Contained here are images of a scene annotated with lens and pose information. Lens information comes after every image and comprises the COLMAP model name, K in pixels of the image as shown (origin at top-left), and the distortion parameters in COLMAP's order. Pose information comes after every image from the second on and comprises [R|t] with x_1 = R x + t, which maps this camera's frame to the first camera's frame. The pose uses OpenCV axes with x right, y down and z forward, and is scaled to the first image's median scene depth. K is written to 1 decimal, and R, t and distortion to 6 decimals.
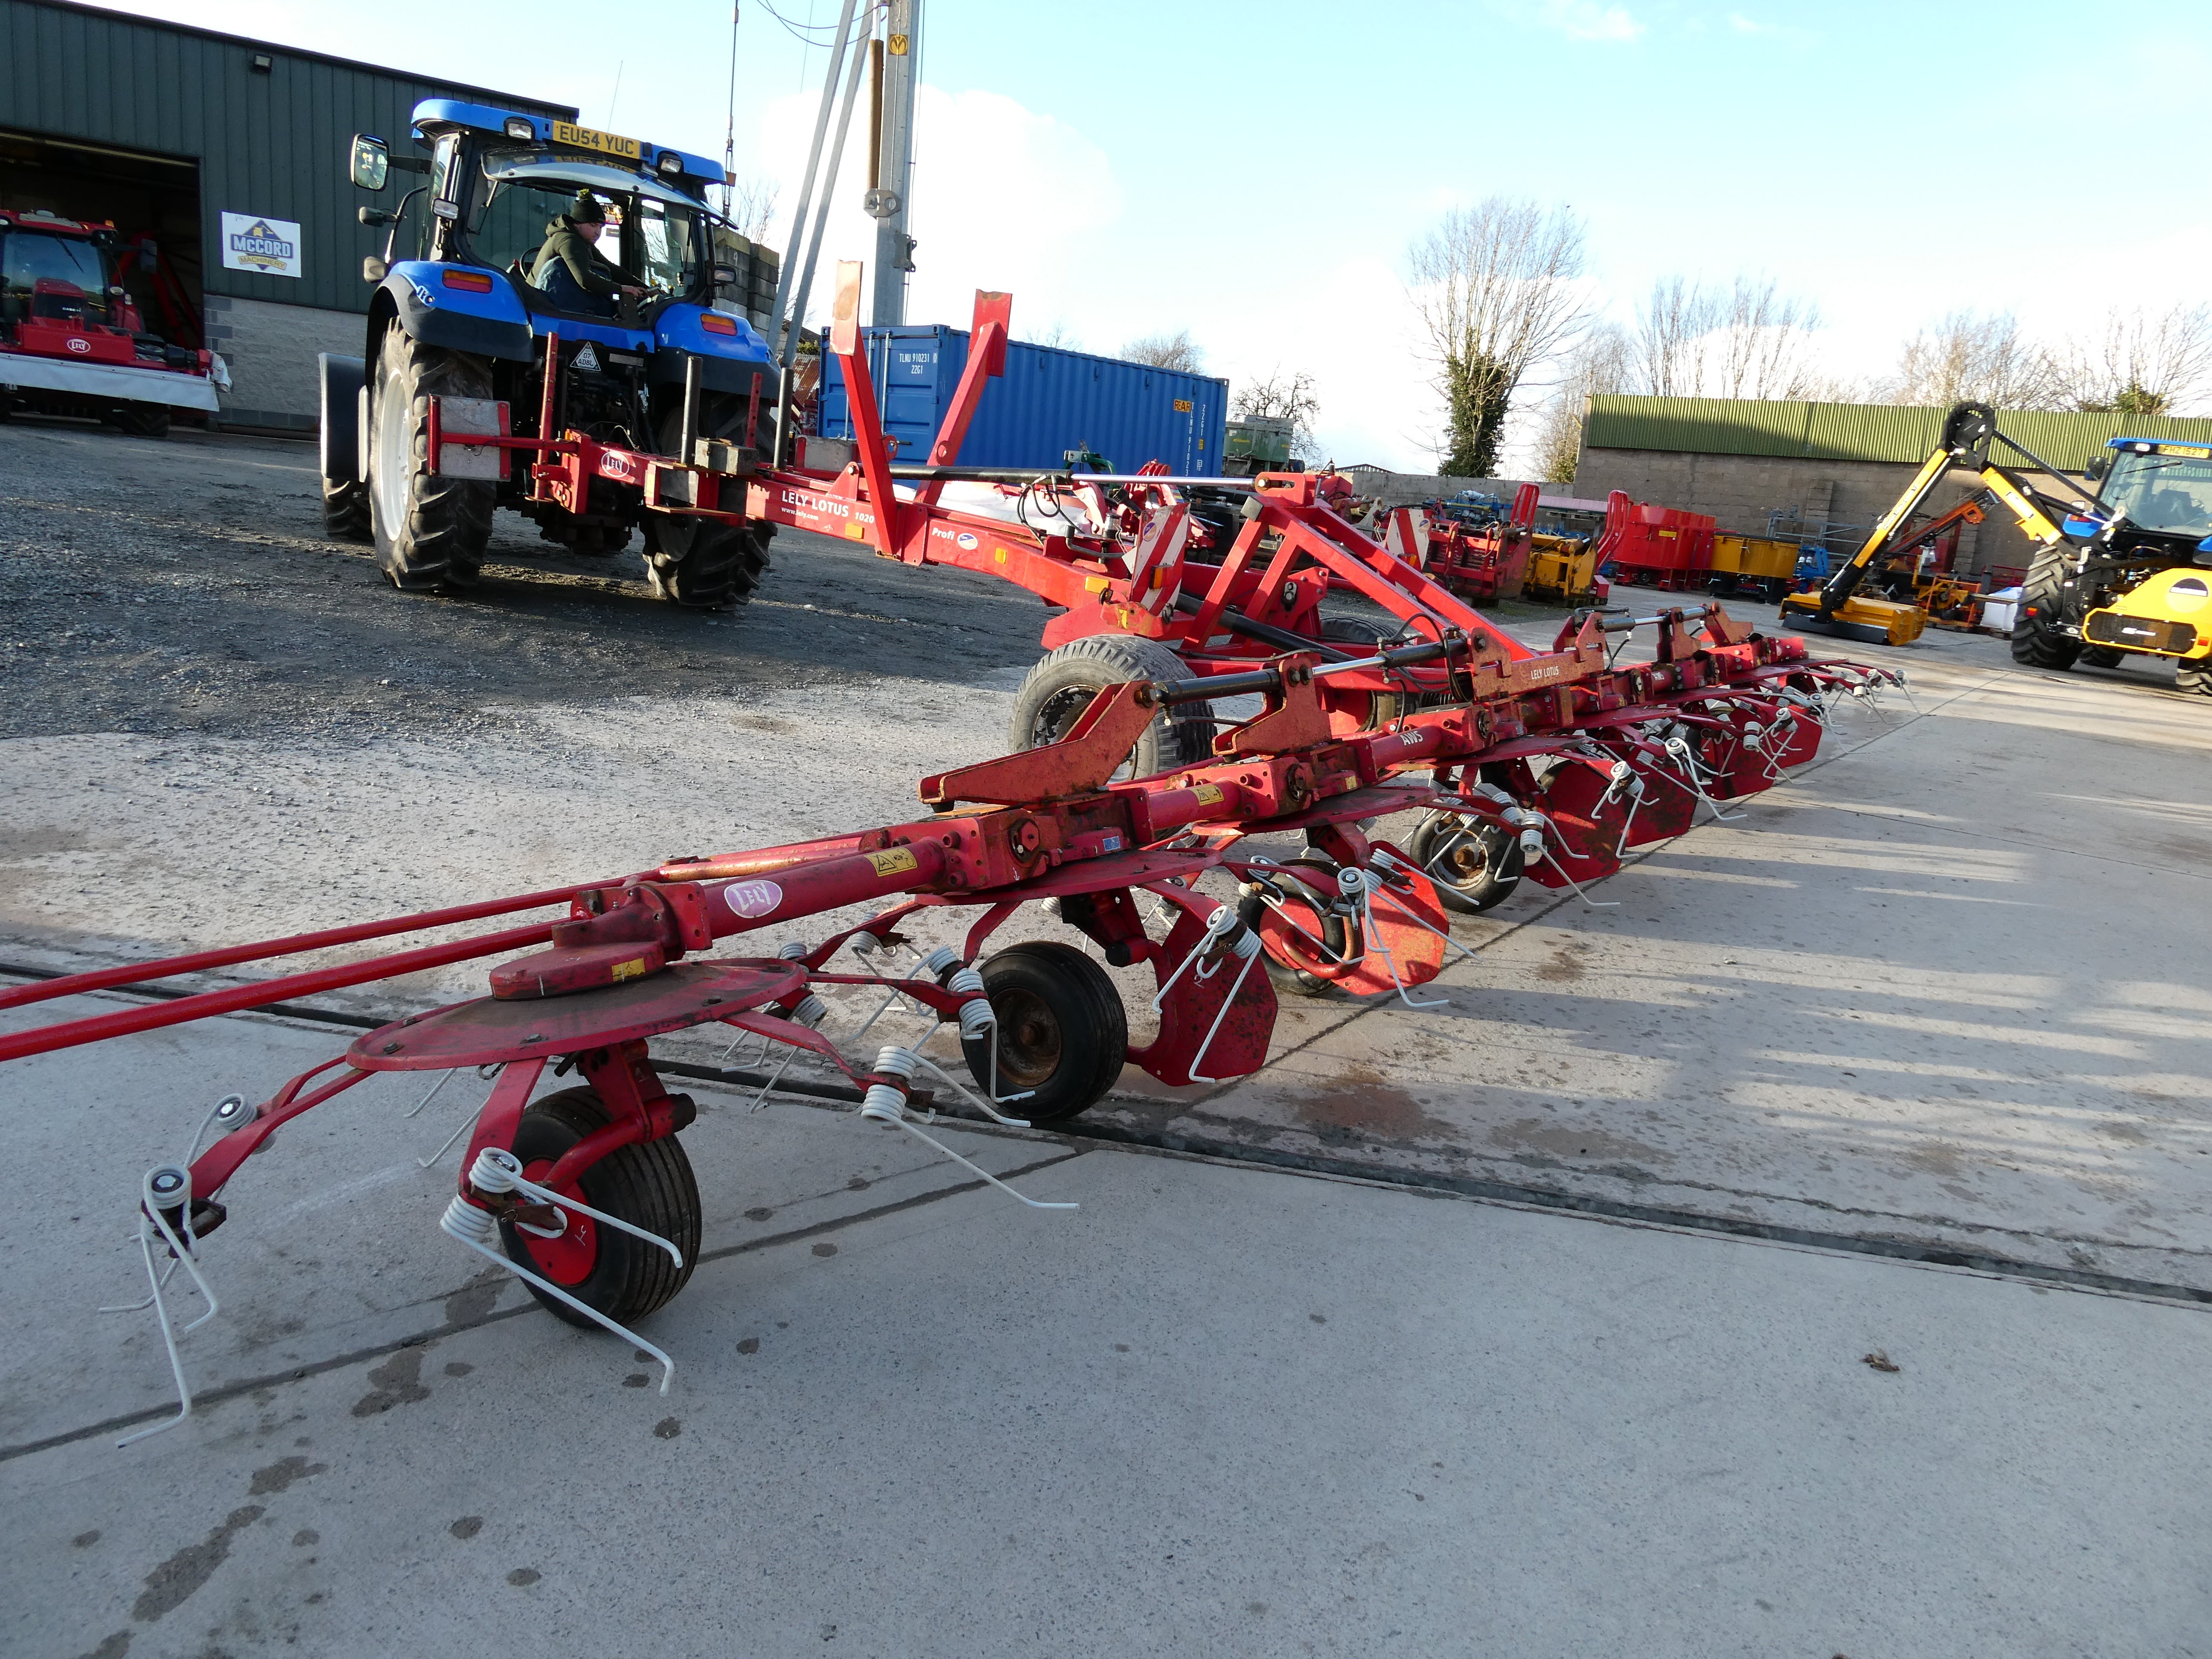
lens RADIAL K [[1557.7, 0, 1109.2], [0, 1557.7, 835.4], [0, 0, 1]] dist [0.002861, -0.012324]
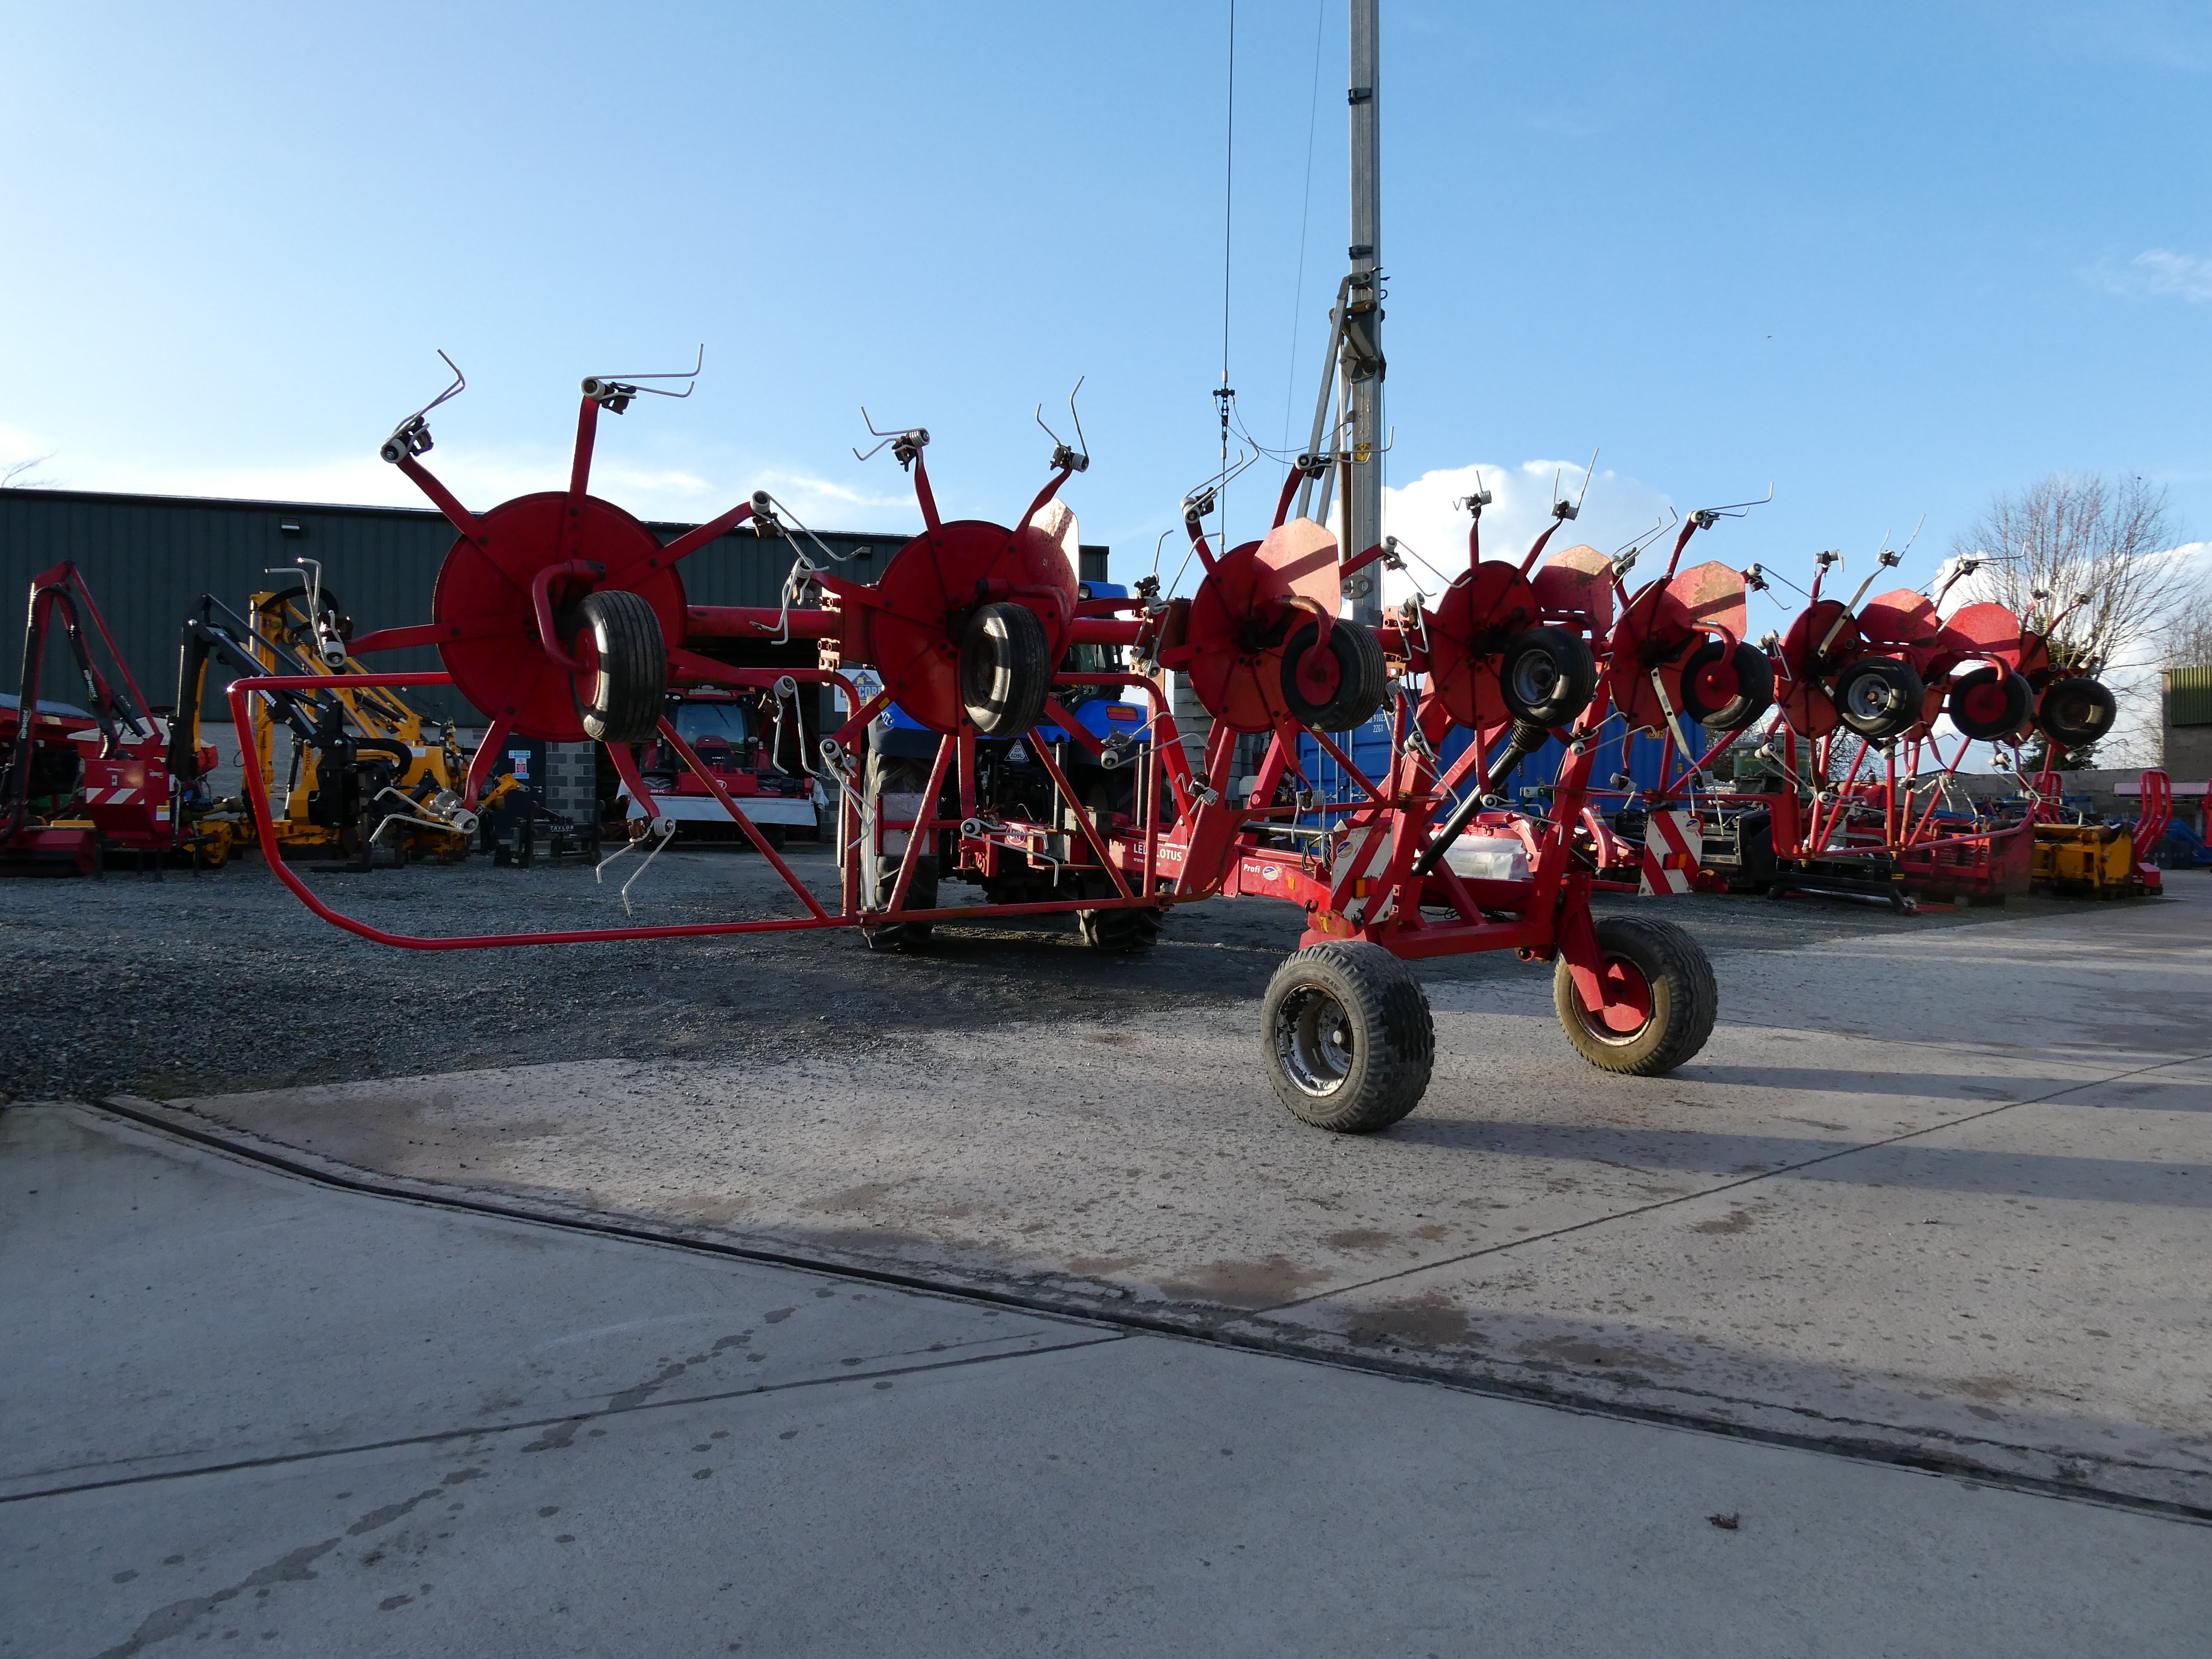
lens RADIAL K [[1557.7, 0, 1121.1], [0, 1557.7, 863.8], [0, 0, 1]] dist [0.002861, -0.012324]
pose [[0.935908, -0.082797, -0.342375, 0.158322], [0.010102, 0.977891, -0.208870, 0.035261], [0.352099, 0.192024, 0.916053, -0.072249]]
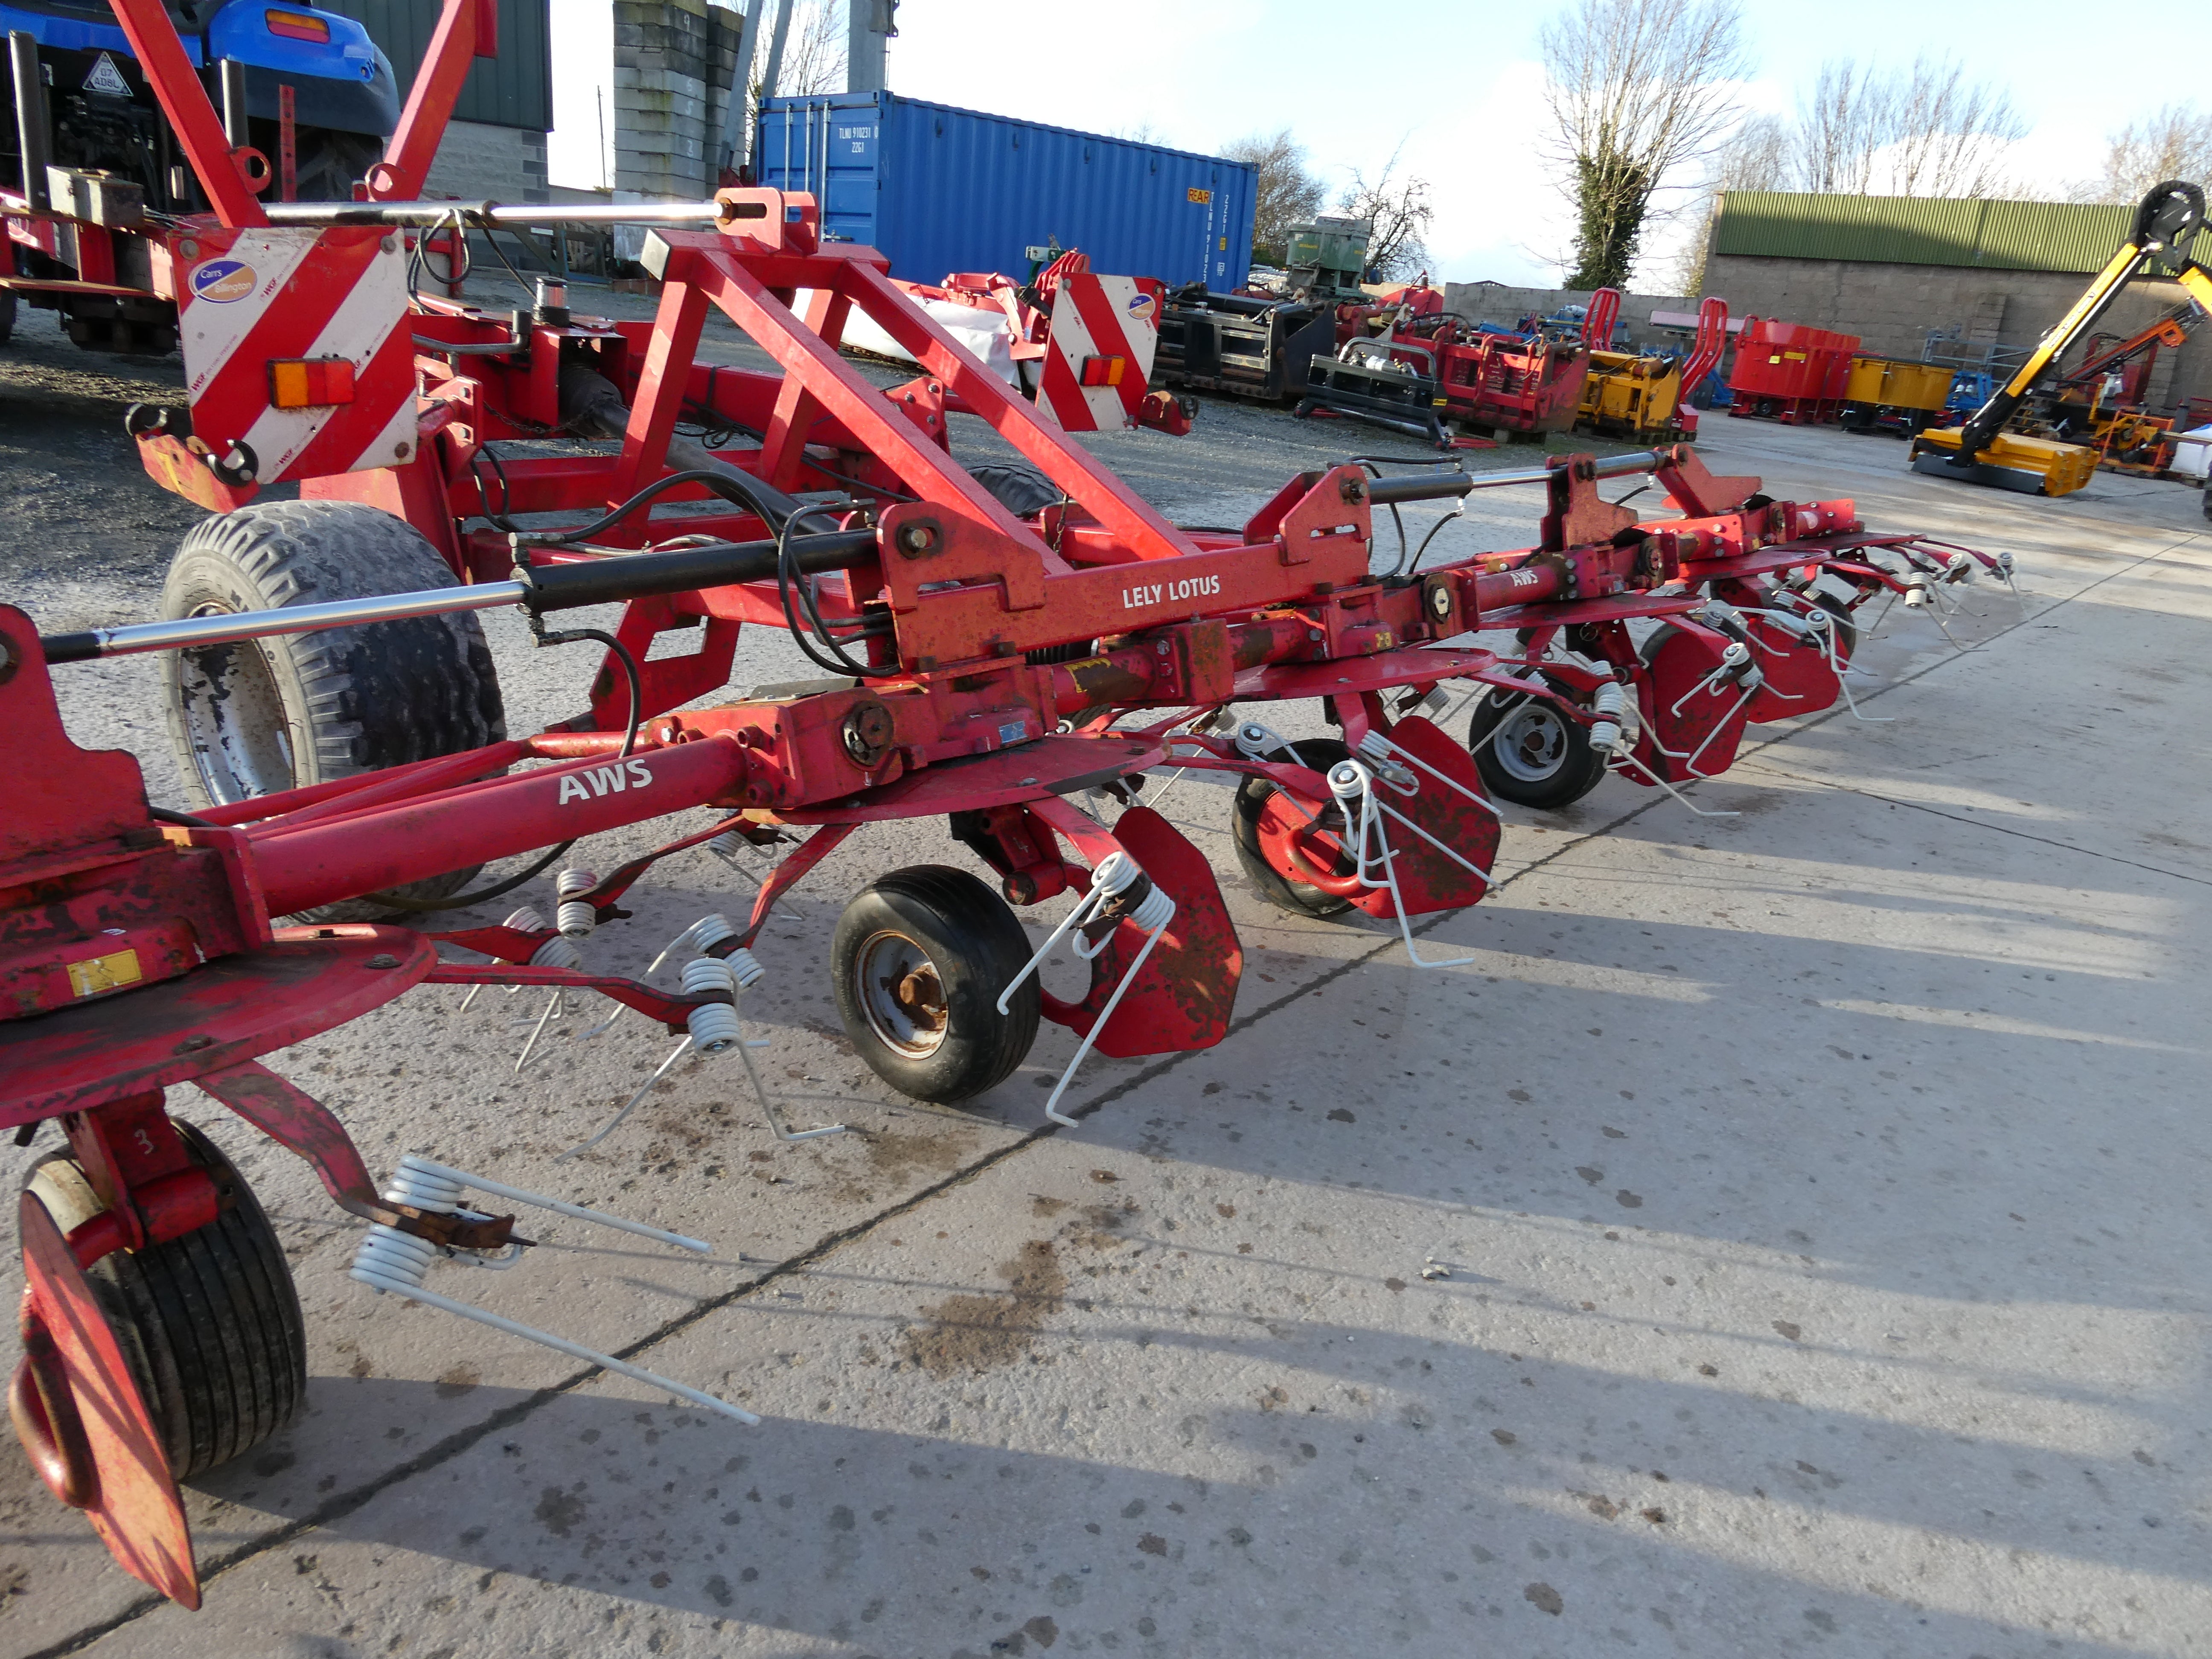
lens RADIAL K [[1557.7, 0, 1116.6], [0, 1557.7, 830.3], [0, 0, 1]] dist [0.002861, -0.012324]
pose [[0.996713, 0.026861, -0.076427, 0.194653], [-0.018957, 0.994571, 0.102315, -0.050942], [0.078760, -0.100530, 0.991812, 0.323831]]
